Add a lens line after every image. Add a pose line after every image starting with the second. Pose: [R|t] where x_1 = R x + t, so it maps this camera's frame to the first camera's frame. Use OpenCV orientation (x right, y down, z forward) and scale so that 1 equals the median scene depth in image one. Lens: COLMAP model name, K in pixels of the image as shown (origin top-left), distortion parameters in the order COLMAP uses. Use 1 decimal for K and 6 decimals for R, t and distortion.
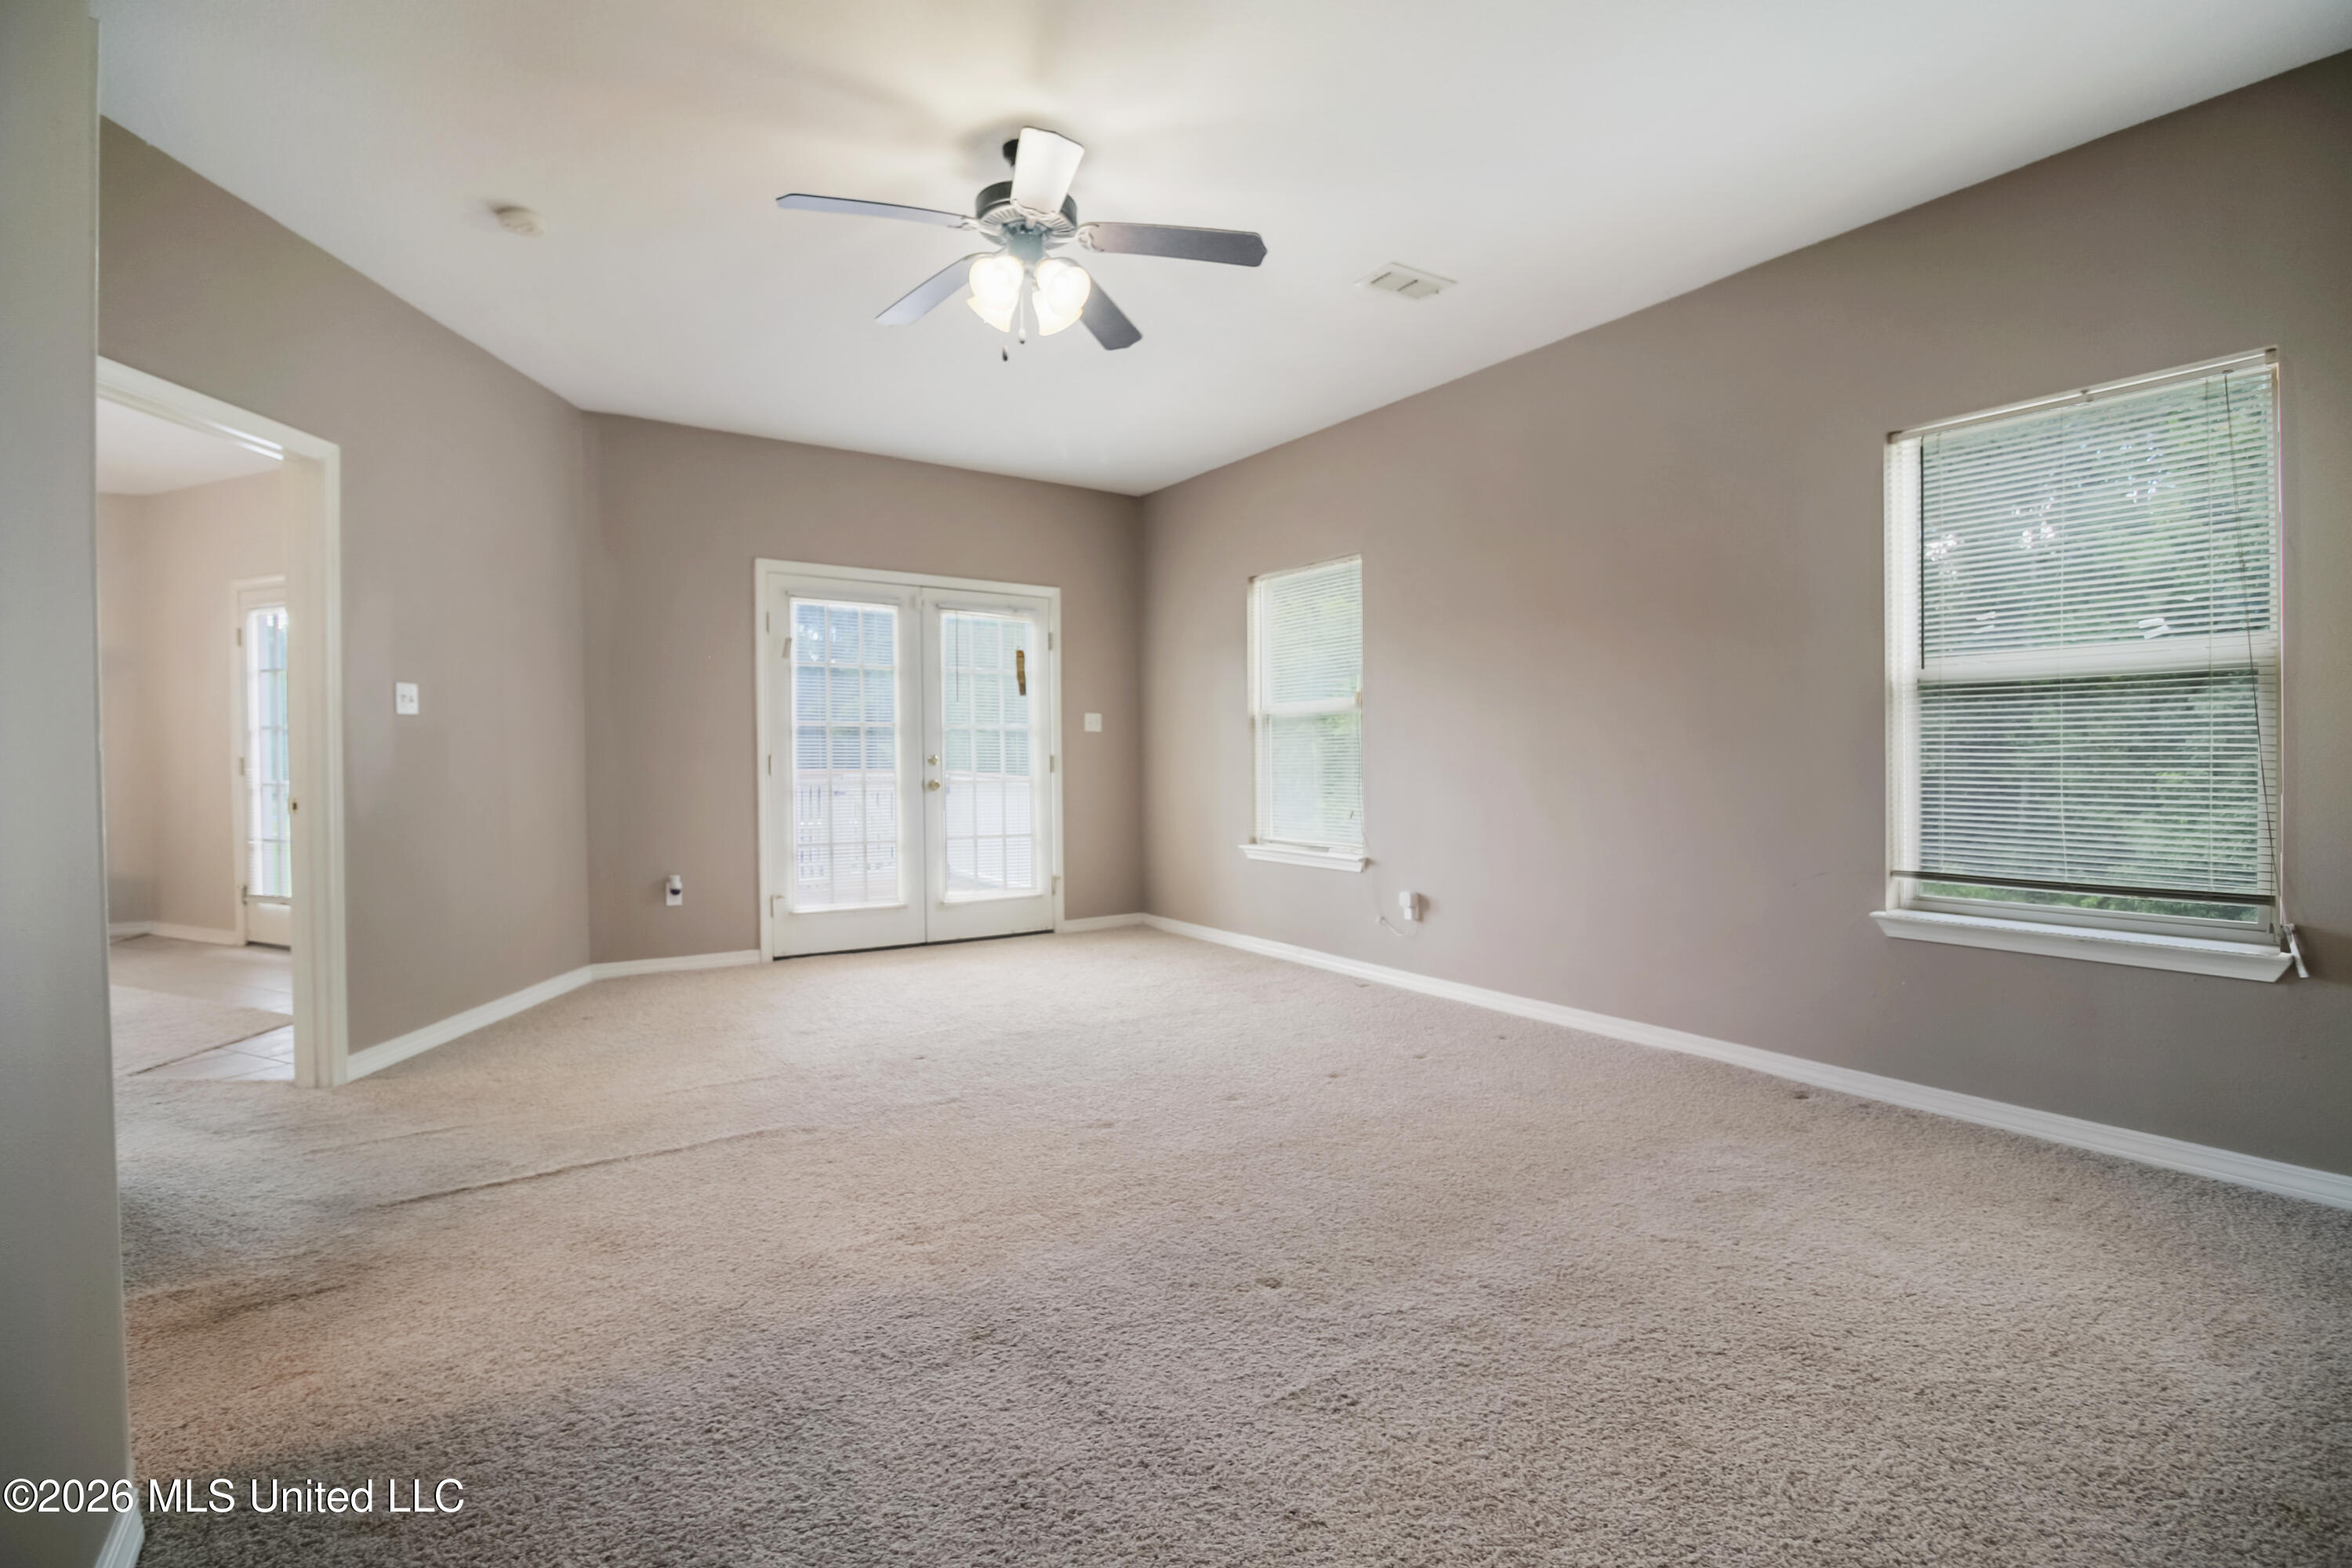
lens RADIAL K [[1098.8, 0, 1172.4], [0, 1098.8, 803.7], [0, 0, 1]] dist [-0.002457, -0.013539]
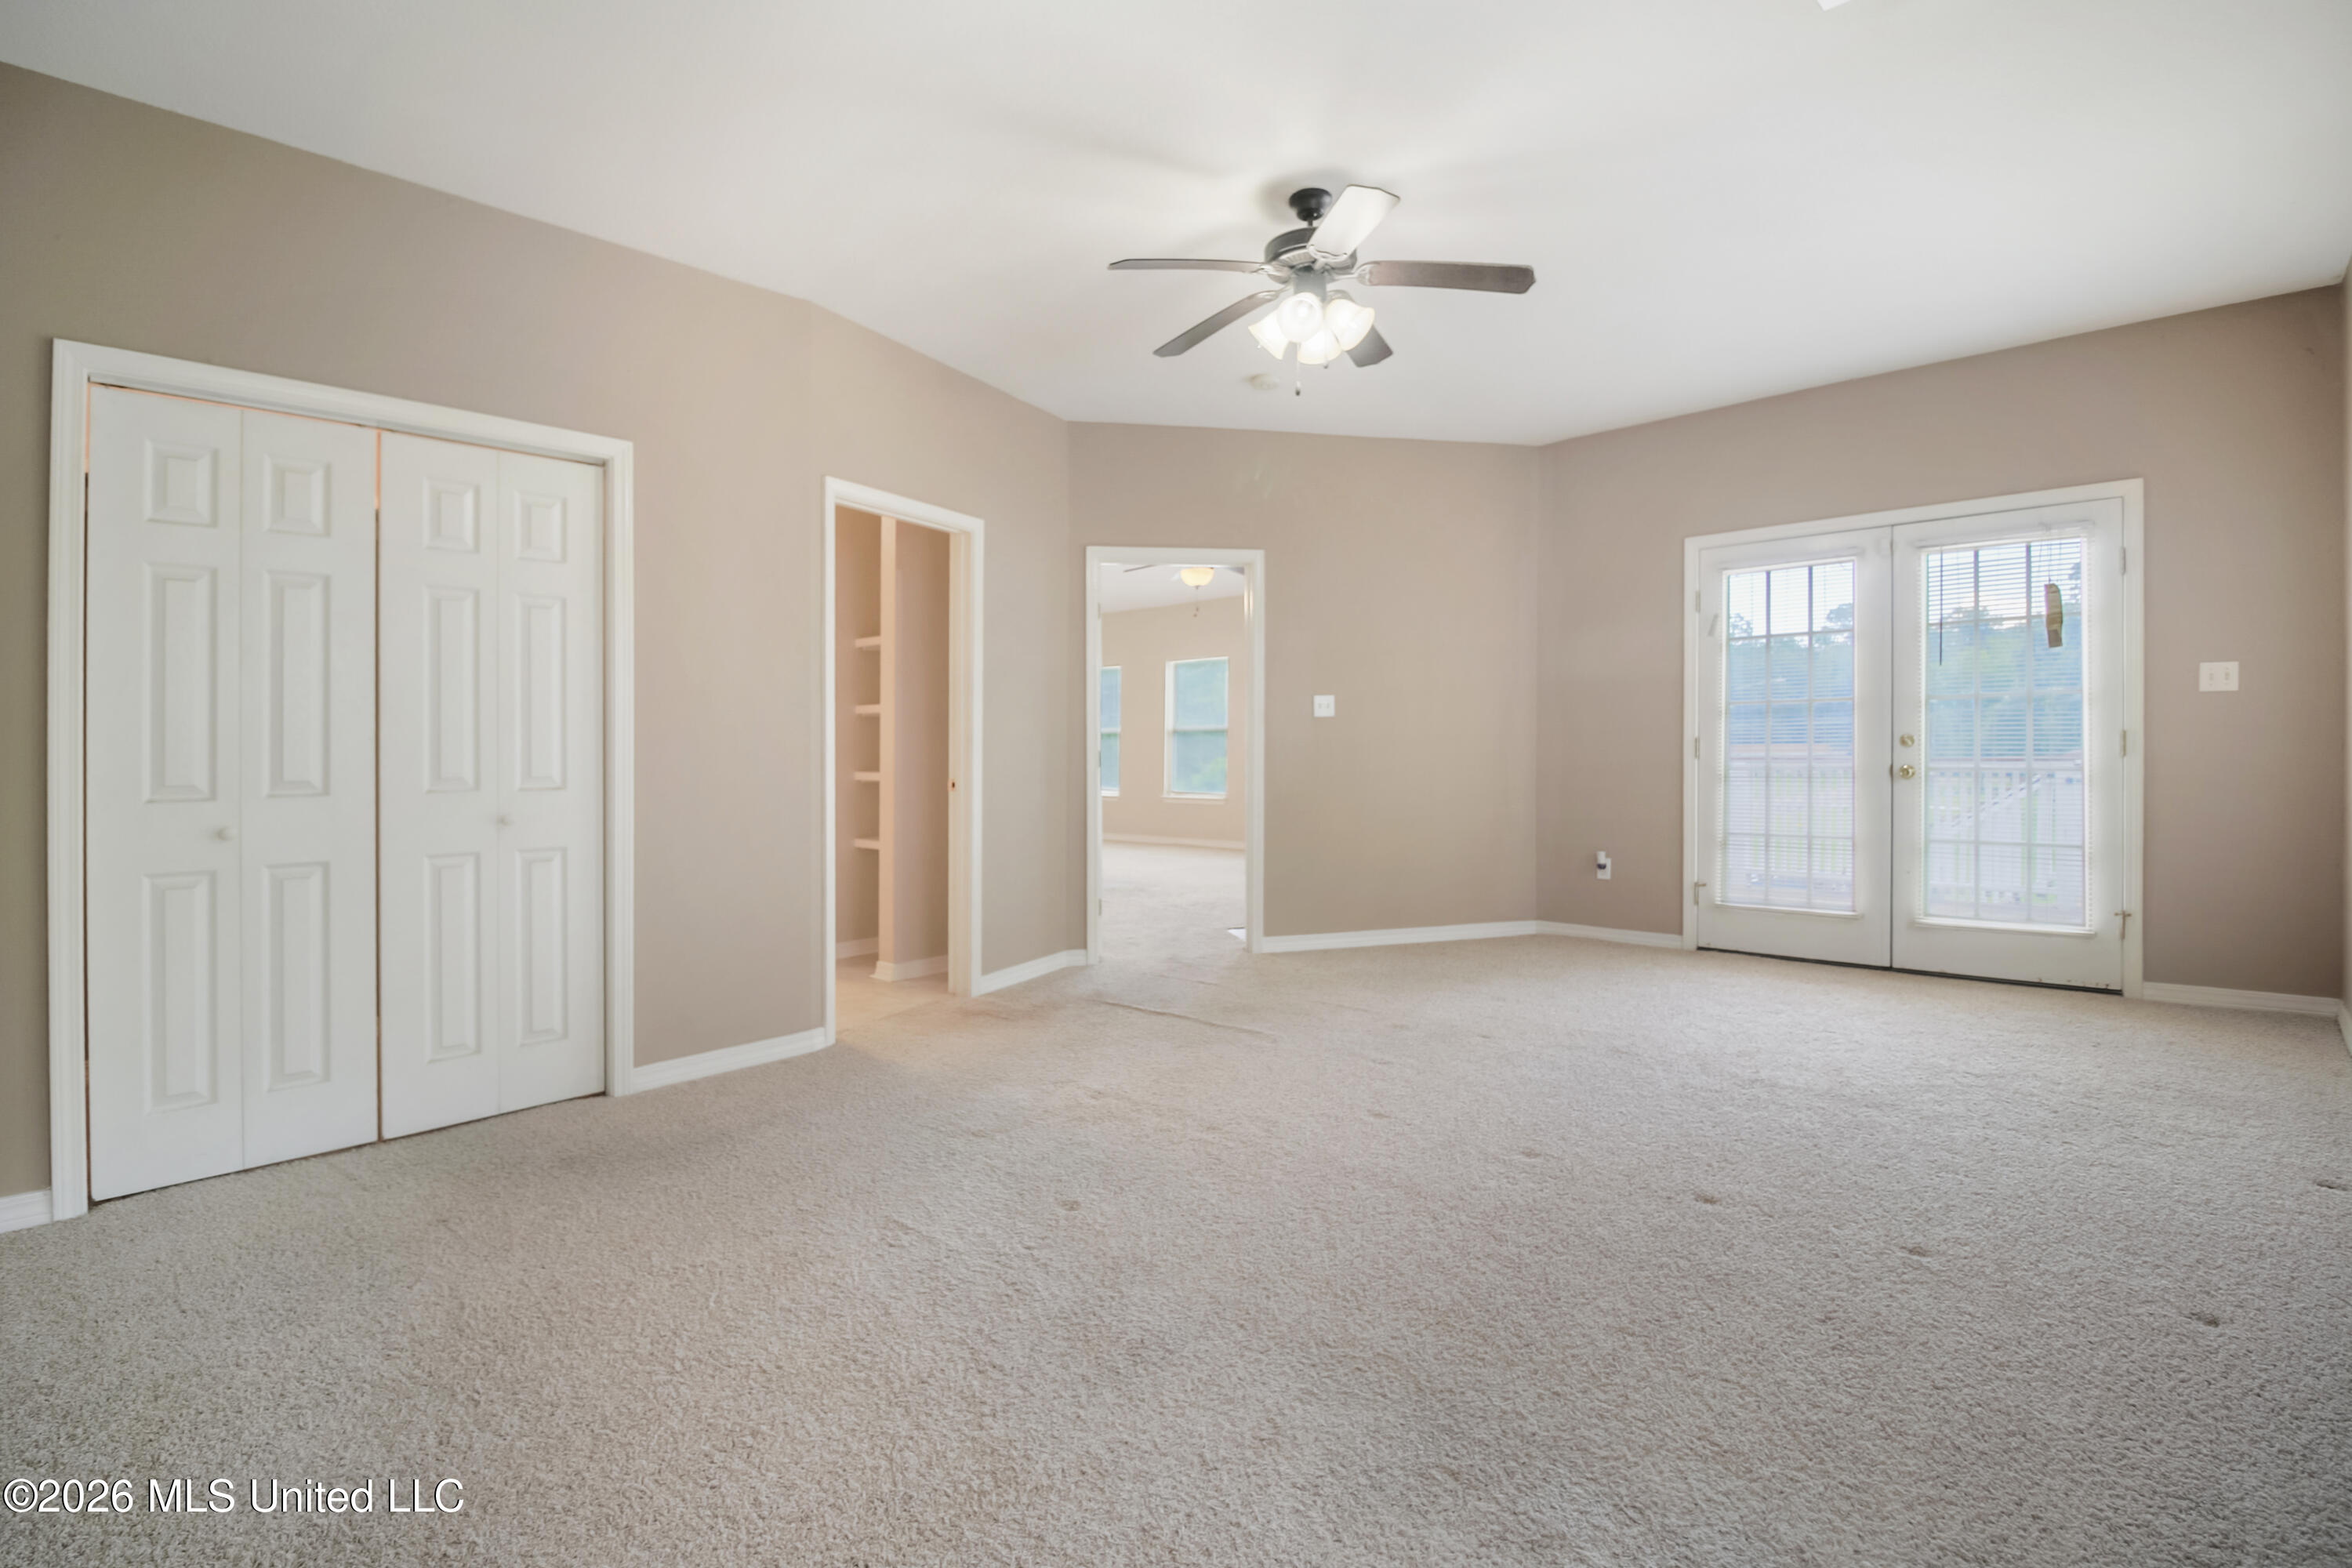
lens RADIAL K [[1098.8, 0, 1172.4], [0, 1098.8, 803.7], [0, 0, 1]] dist [-0.002457, -0.013539]
pose [[0.213528, 0.045519, -0.975876, 0.481570], [-0.026293, 0.998820, 0.040836, -0.013743], [0.976583, 0.016940, 0.214473, 0.337610]]
